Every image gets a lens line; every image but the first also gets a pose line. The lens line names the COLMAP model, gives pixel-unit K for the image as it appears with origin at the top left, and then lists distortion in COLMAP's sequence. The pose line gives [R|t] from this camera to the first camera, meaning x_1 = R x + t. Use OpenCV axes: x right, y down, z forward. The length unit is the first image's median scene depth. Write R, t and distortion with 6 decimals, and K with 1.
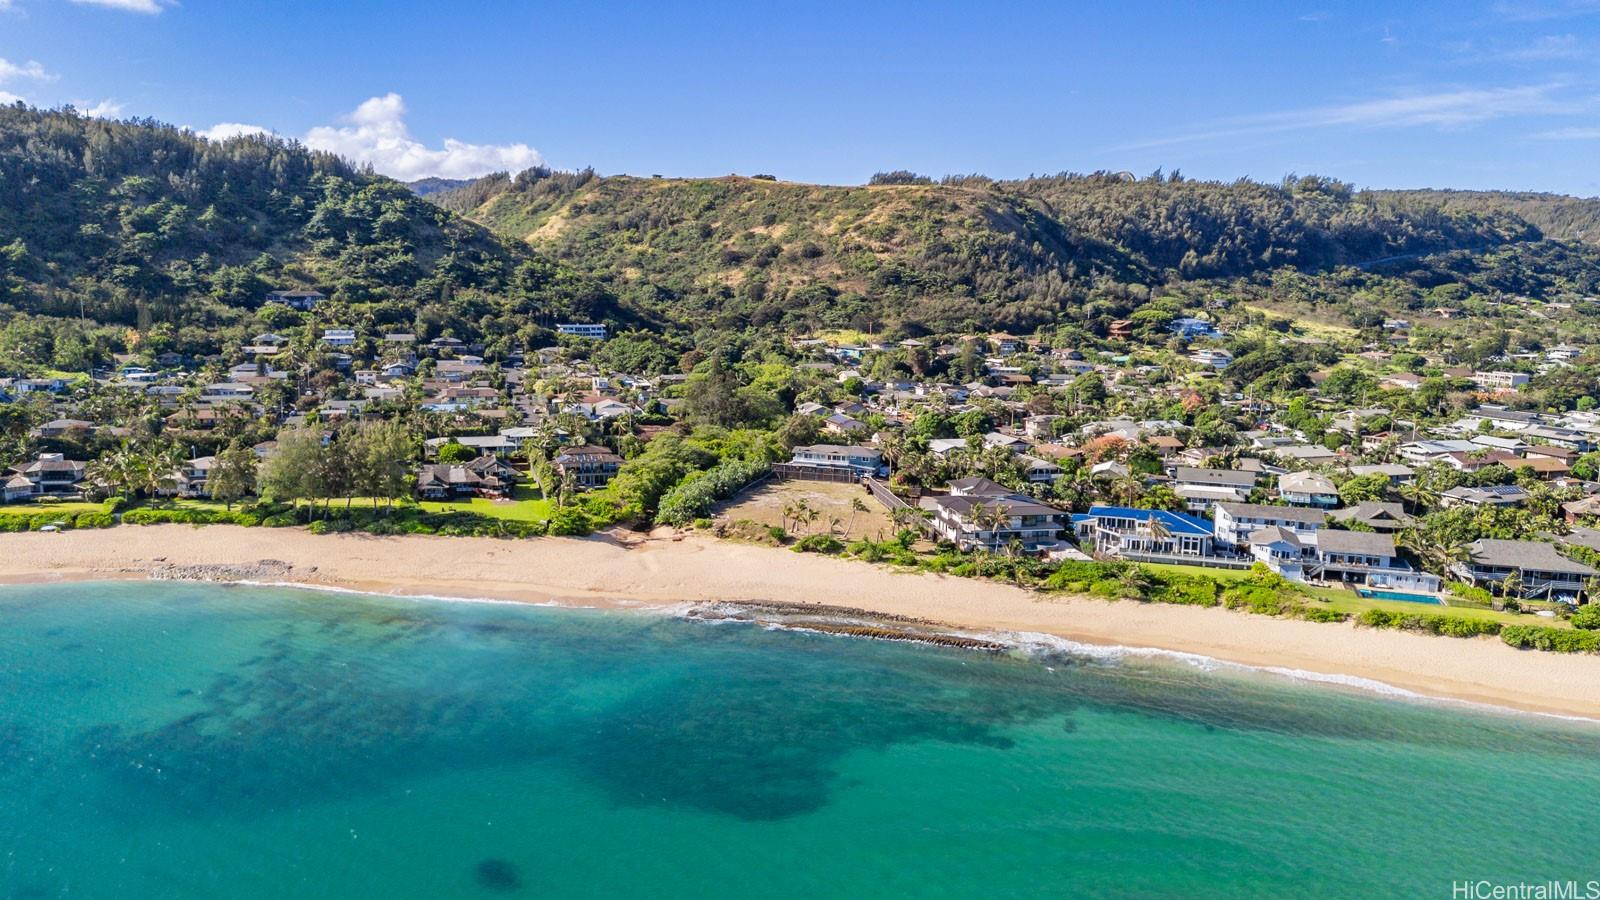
lens RADIAL K [[1171.4, 0, 800.0], [0, 1171.4, 450.0], [0, 0, 1]] dist [0.100132, -0.125340]
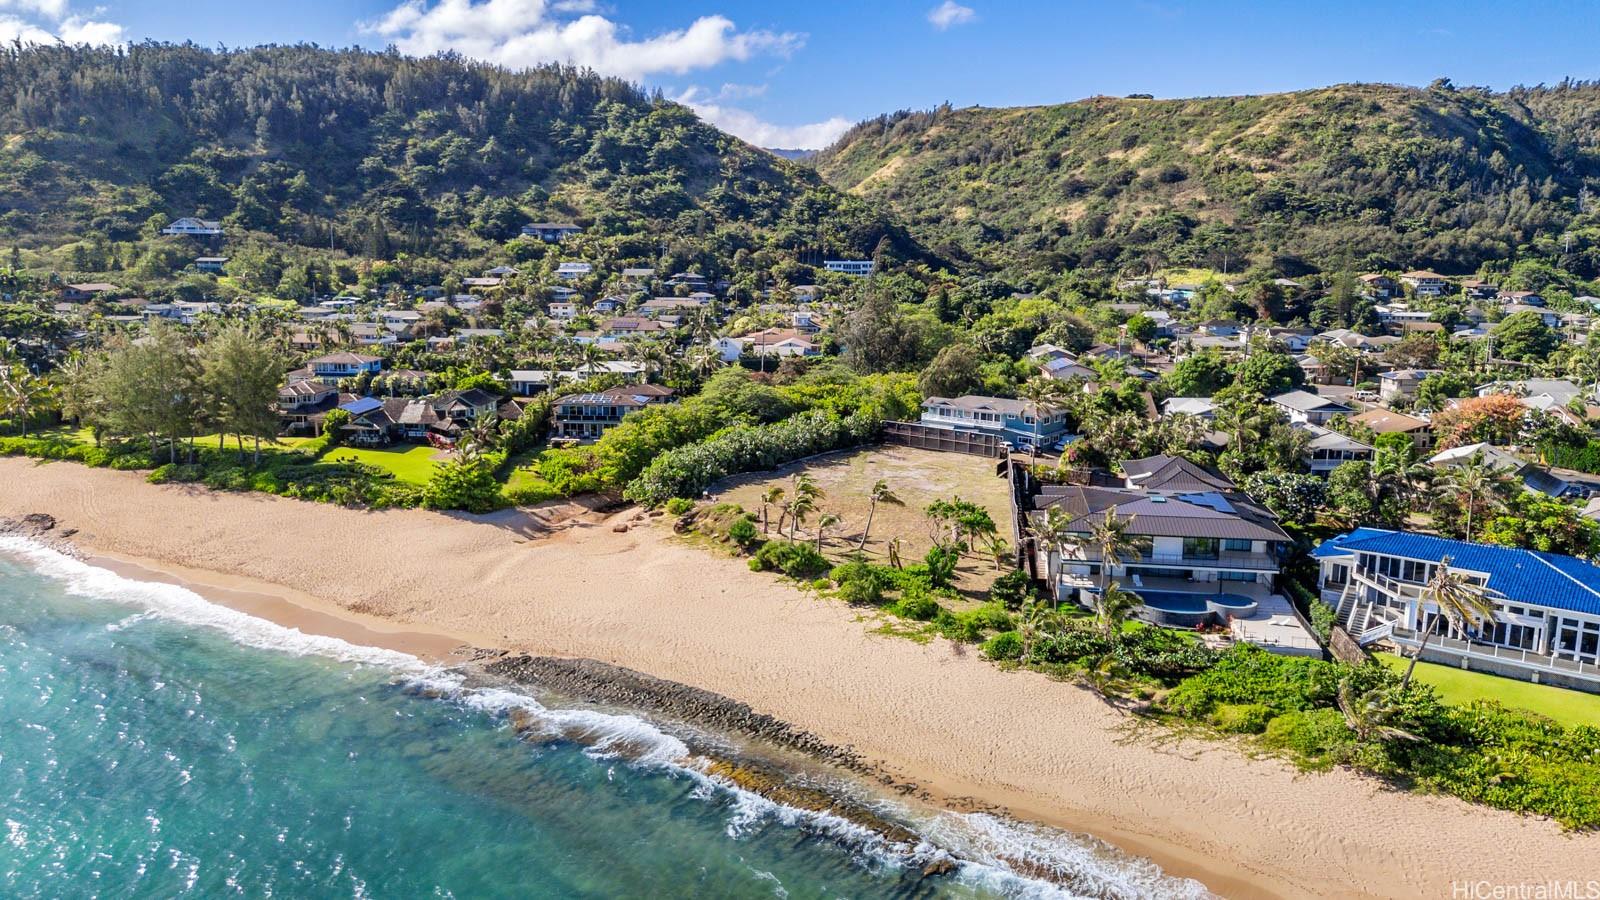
lens RADIAL K [[1171.4, 0, 800.0], [0, 1171.4, 450.0], [0, 0, 1]] dist [0.100132, -0.125340]
pose [[0.935201, 0.052759, -0.350164, 0.077134], [-0.044726, 0.998518, 0.030994, 0.004629], [0.351280, -0.013324, 0.936175, 0.181205]]
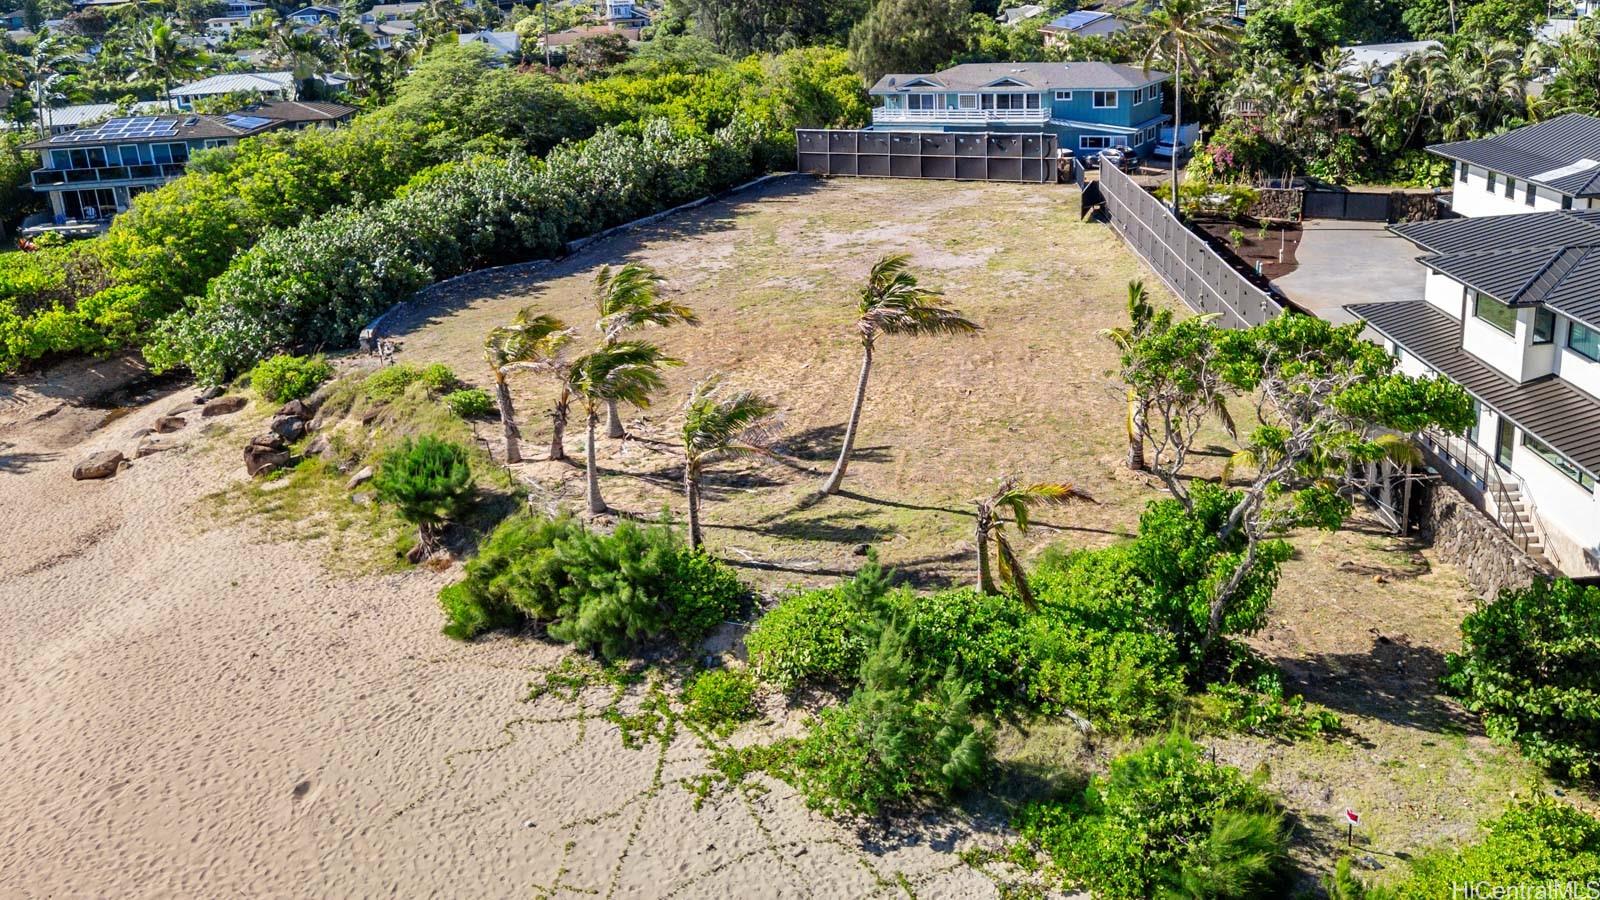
lens RADIAL K [[1334.3, 0, 876.6], [0, 1334.3, 365.9], [0, 0, 1]] dist [0.136315, -0.192203]
pose [[0.980722, -0.014163, -0.194894, 0.031147], [0.042178, 0.989201, 0.140362, 0.011686], [0.190801, -0.145876, 0.970729, 0.312915]]
